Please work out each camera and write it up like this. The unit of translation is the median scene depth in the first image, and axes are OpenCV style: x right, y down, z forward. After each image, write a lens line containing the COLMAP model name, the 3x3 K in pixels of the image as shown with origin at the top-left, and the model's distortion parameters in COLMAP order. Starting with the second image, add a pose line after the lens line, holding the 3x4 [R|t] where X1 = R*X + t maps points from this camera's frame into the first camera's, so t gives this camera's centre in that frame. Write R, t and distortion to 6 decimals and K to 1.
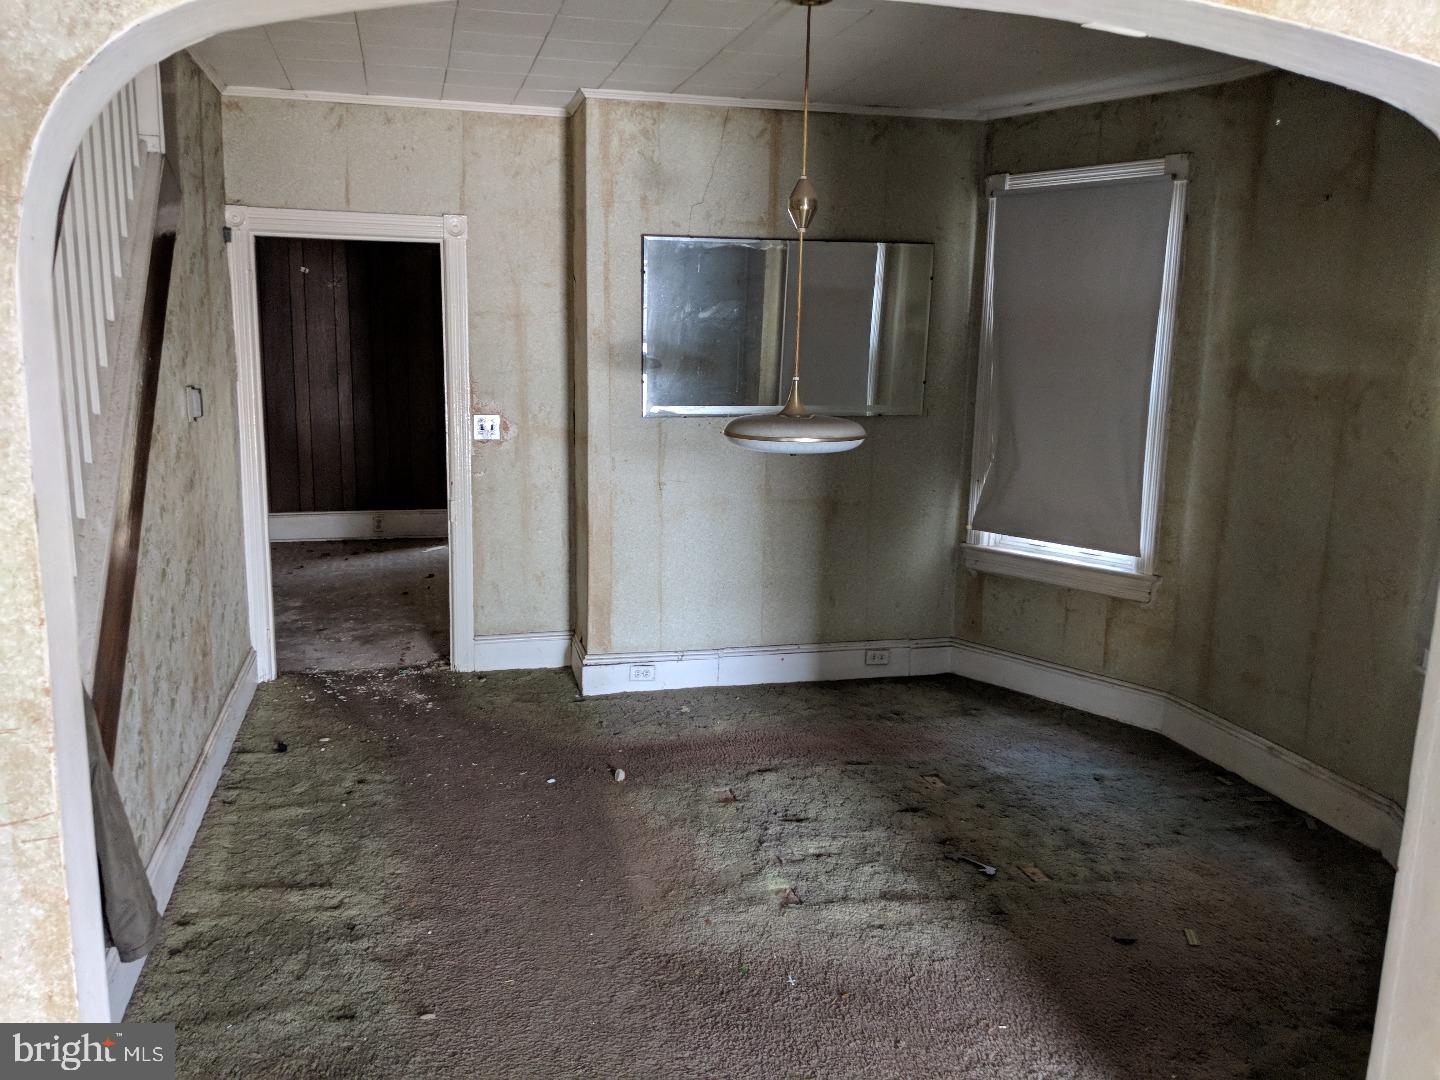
lens RADIAL K [[1147.8, 0, 693.8], [0, 1147.8, 540.2], [0, 0, 1]] dist [0.107913, -0.235692]
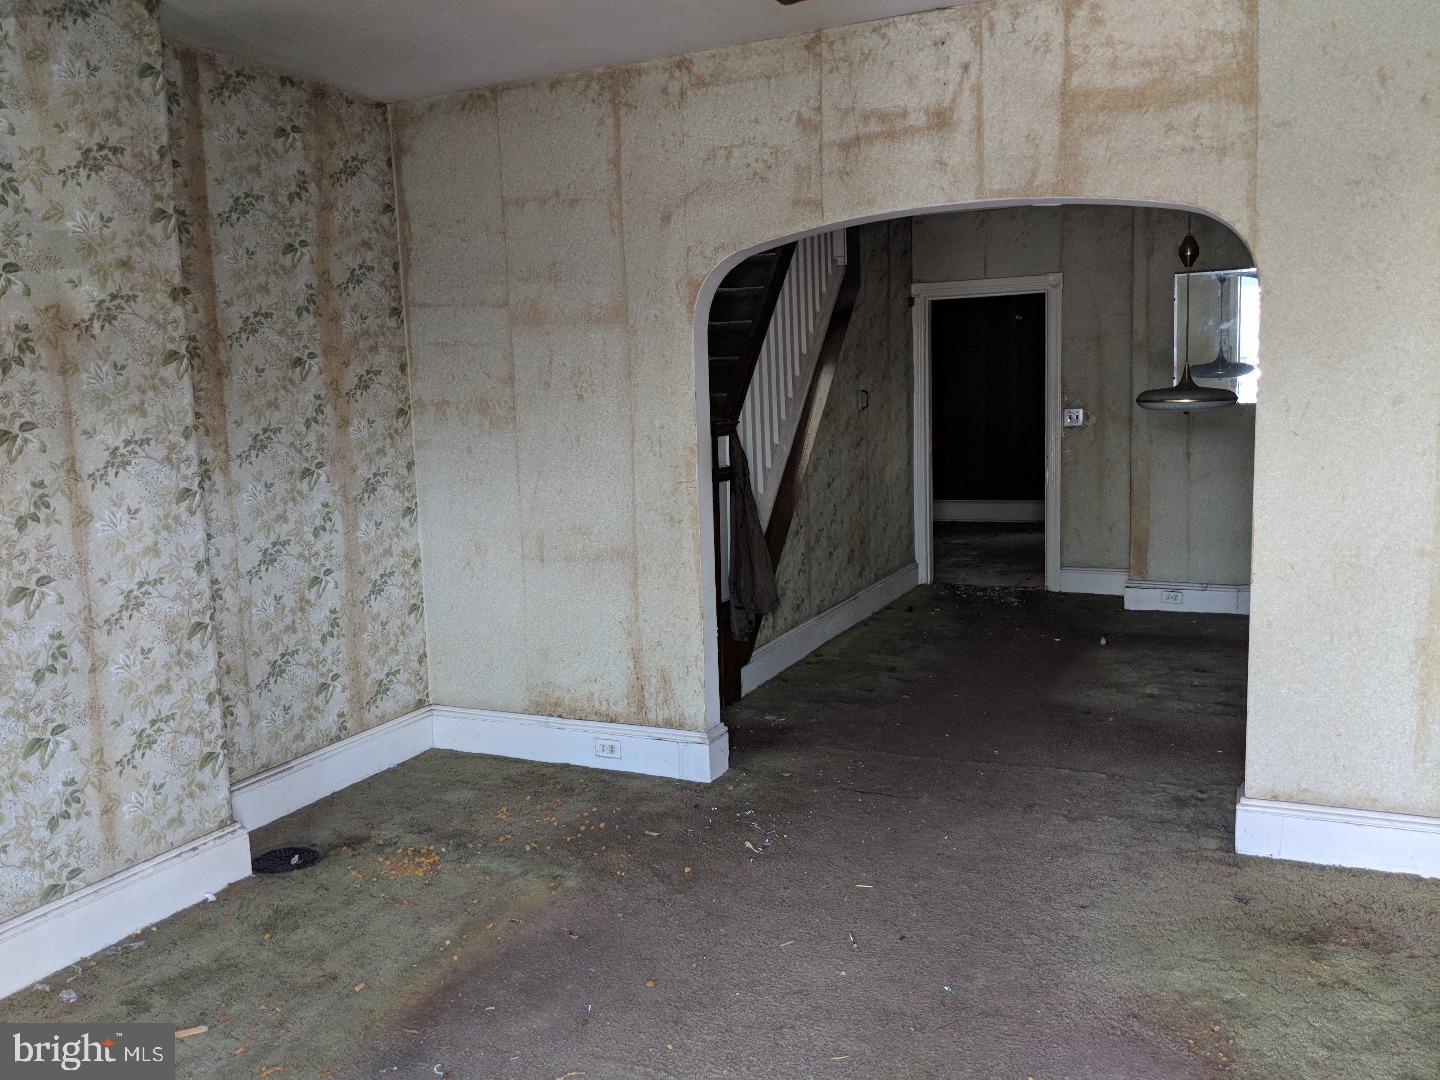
lens RADIAL K [[1147.8, 0, 693.8], [0, 1147.8, 540.2], [0, 0, 1]] dist [0.107913, -0.235692]
pose [[0.764379, 0.043596, -0.643291, 0.400635], [-0.068335, 0.997570, -0.013592, 0.107831], [0.641135, 0.054349, 0.765501, -0.397492]]
